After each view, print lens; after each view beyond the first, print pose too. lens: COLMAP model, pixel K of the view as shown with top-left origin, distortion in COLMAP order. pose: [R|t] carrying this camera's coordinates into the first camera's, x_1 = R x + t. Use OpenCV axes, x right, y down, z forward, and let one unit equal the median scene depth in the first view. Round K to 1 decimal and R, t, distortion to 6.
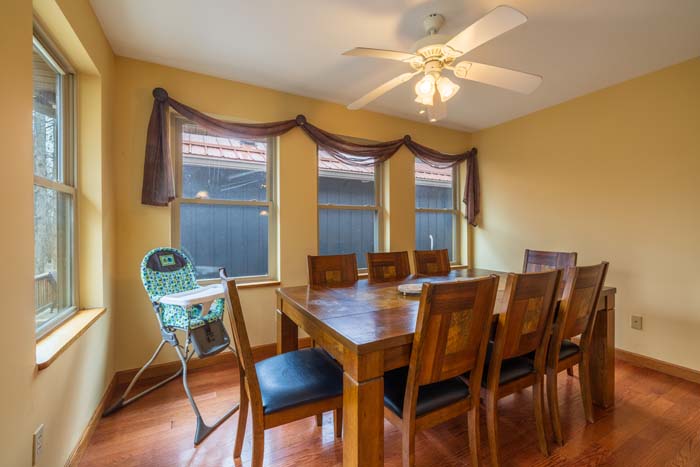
lens RADIAL K [[298.0, 0, 349.1], [0, 298.0, 232.1], [0, 0, 1]] dist [0.000032, 0.000024]
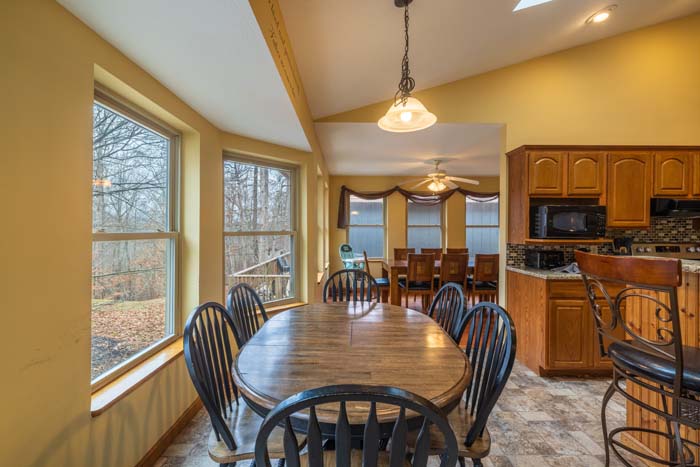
lens RADIAL K [[298.0, 0, 349.4], [0, 298.0, 235.3], [0, 0, 1]] dist [0.000032, 0.000024]
pose [[0.883601, 0.002476, -0.468234, 0.743540], [-0.000899, 0.999993, 0.003591, -0.039904], [0.468239, -0.002752, 0.883597, -1.485275]]
